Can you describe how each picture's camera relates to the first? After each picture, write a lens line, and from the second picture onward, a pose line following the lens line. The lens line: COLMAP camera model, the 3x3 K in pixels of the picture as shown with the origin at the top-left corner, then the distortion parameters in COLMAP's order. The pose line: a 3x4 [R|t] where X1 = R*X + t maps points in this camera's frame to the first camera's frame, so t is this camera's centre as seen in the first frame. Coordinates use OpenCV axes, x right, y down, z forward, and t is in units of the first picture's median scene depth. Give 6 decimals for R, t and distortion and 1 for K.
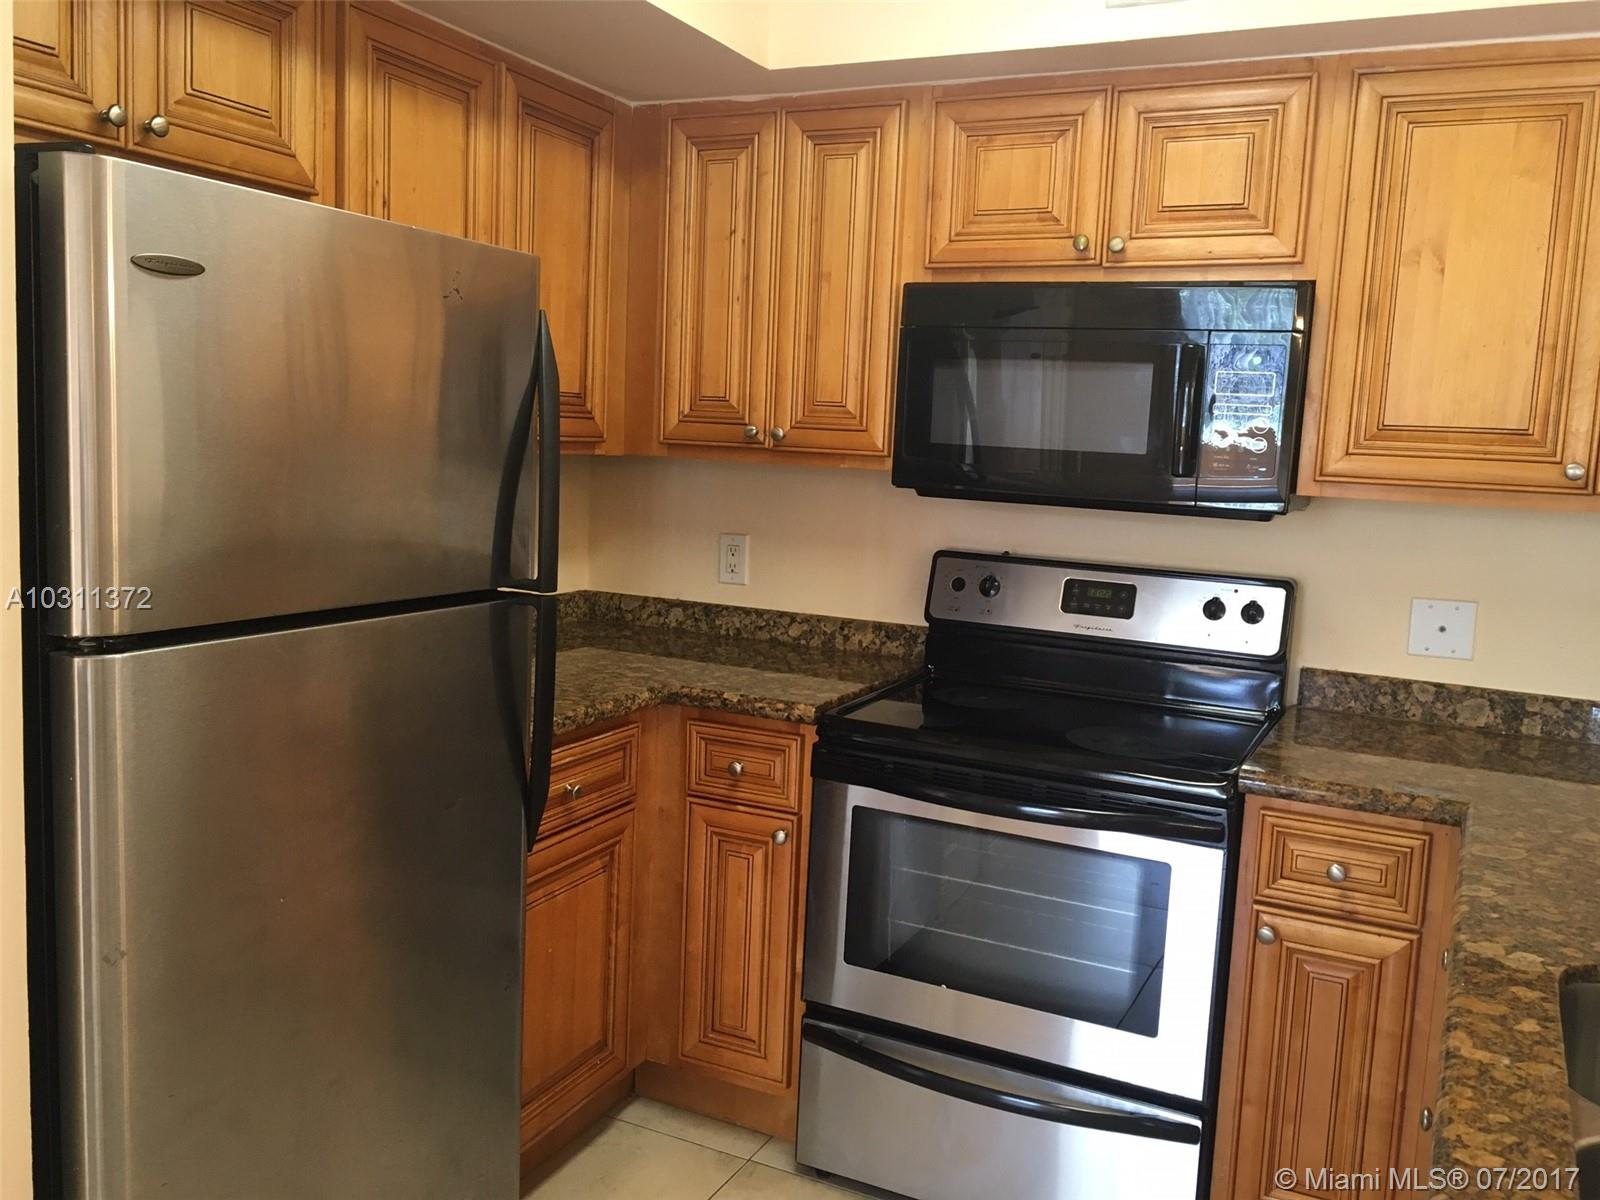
lens RADIAL K [[1360.9, 0, 798.9], [0, 1360.9, 598.4], [0, 0, 1]] dist [0.078224, -0.097011]
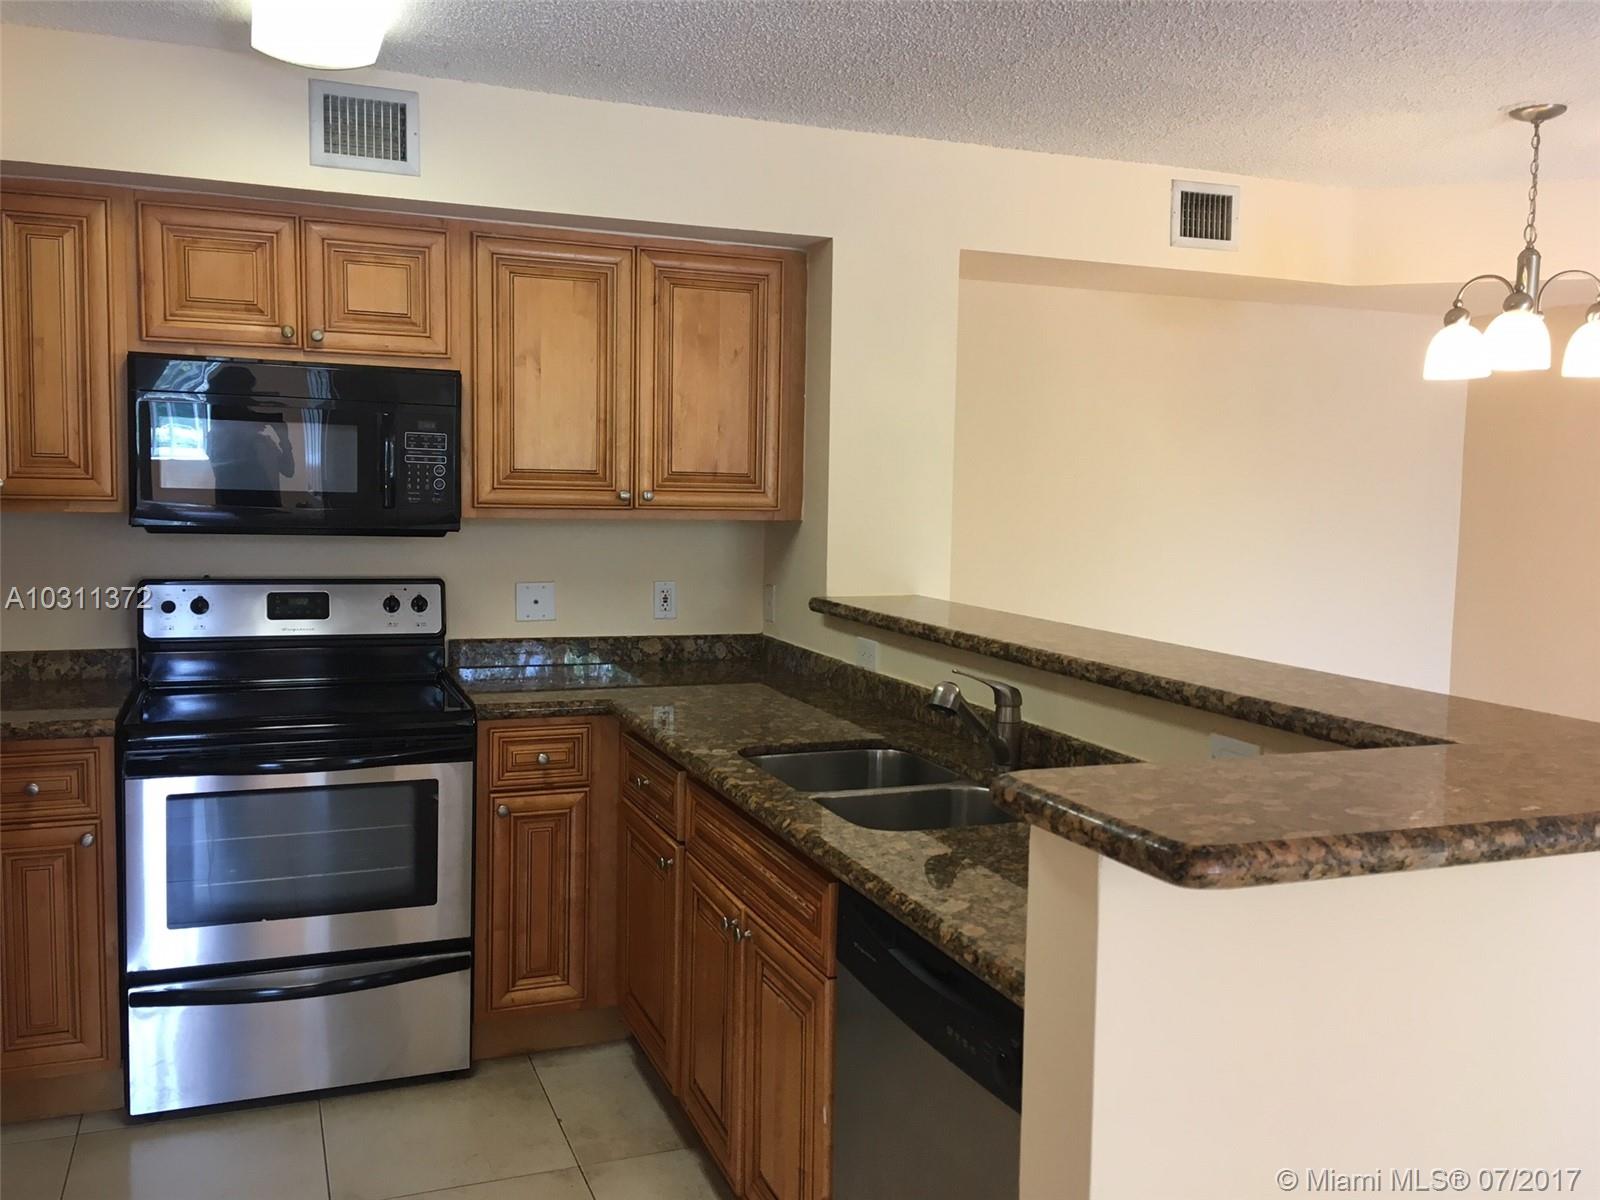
lens RADIAL K [[1360.9, 0, 795.7], [0, 1360.9, 595.2], [0, 0, 1]] dist [0.078224, -0.097011]
pose [[0.672238, -0.093302, 0.734432, -0.444429], [0.101505, 0.994274, 0.033403, -0.005965], [-0.733343, 0.052094, 0.677860, -0.220170]]
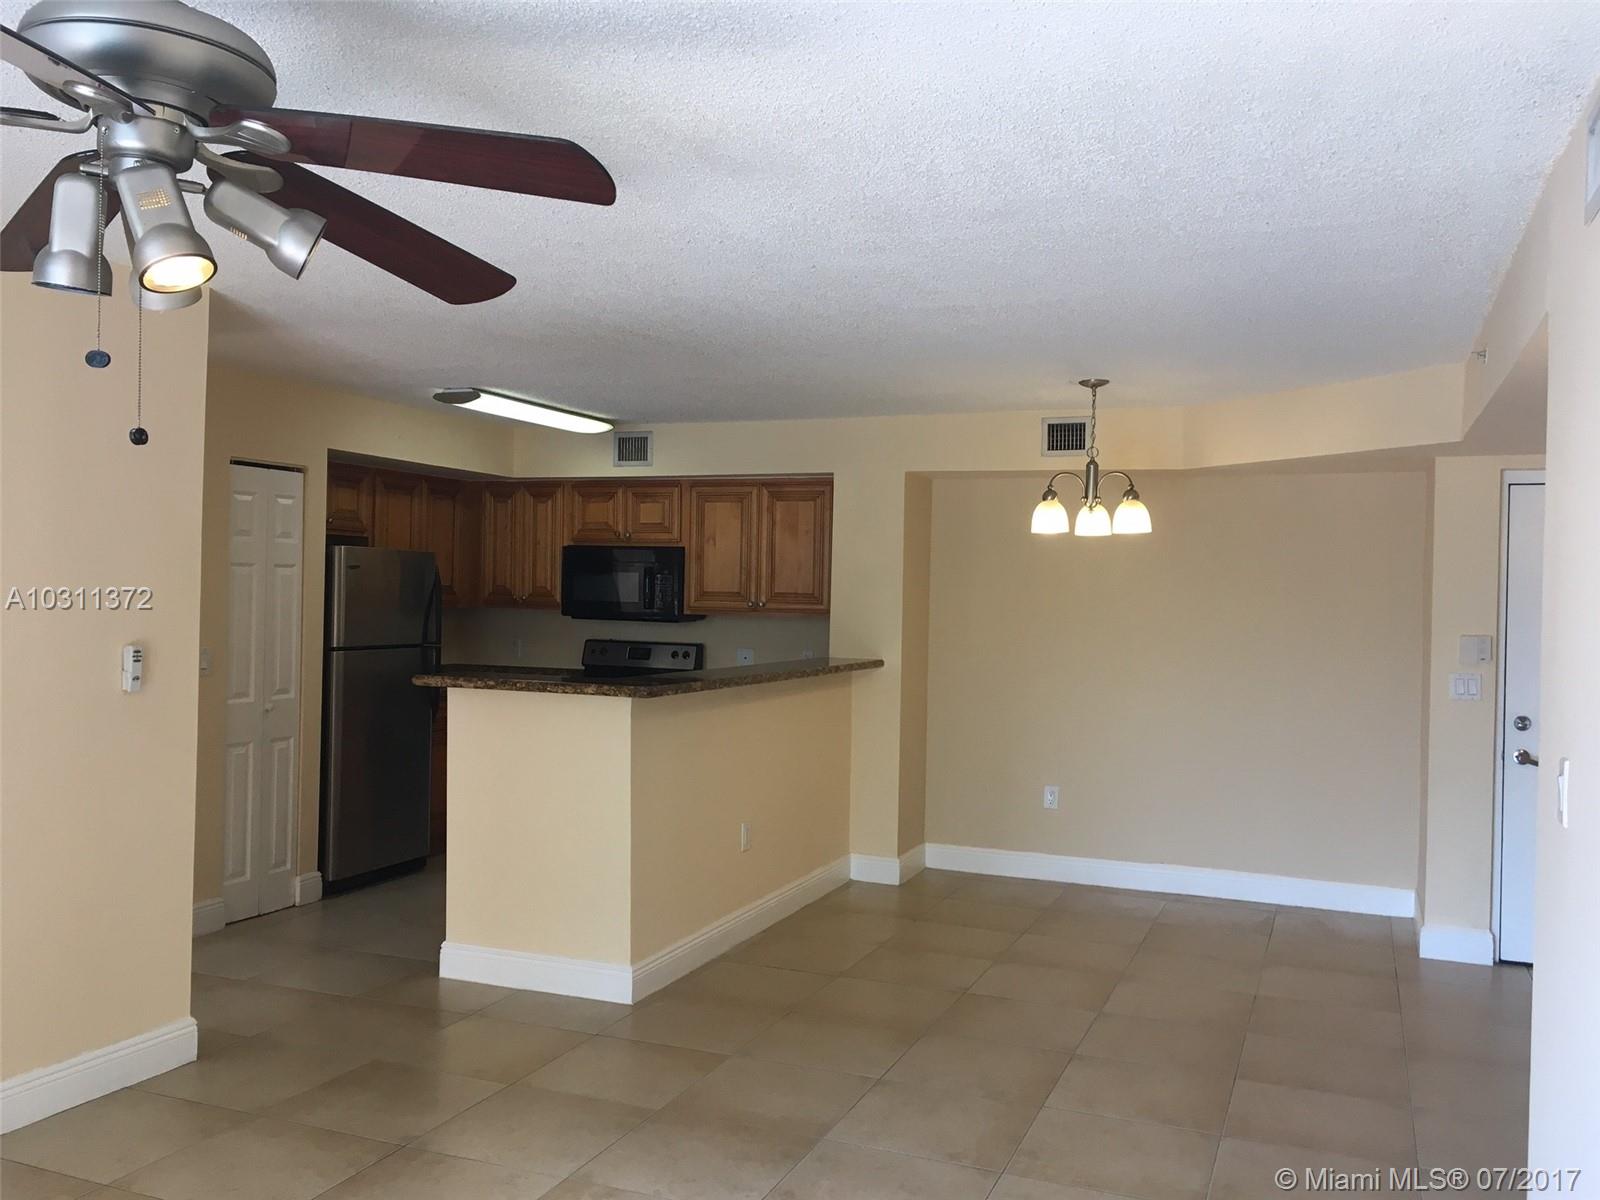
lens RADIAL K [[1360.9, 0, 796.9], [0, 1360.9, 599.6], [0, 0, 1]] dist [0.078224, -0.097011]
pose [[0.997029, -0.025357, 0.072735, 0.375158], [0.033455, 0.993102, -0.112379, 0.237388], [-0.069384, 0.114479, 0.991000, -1.992247]]
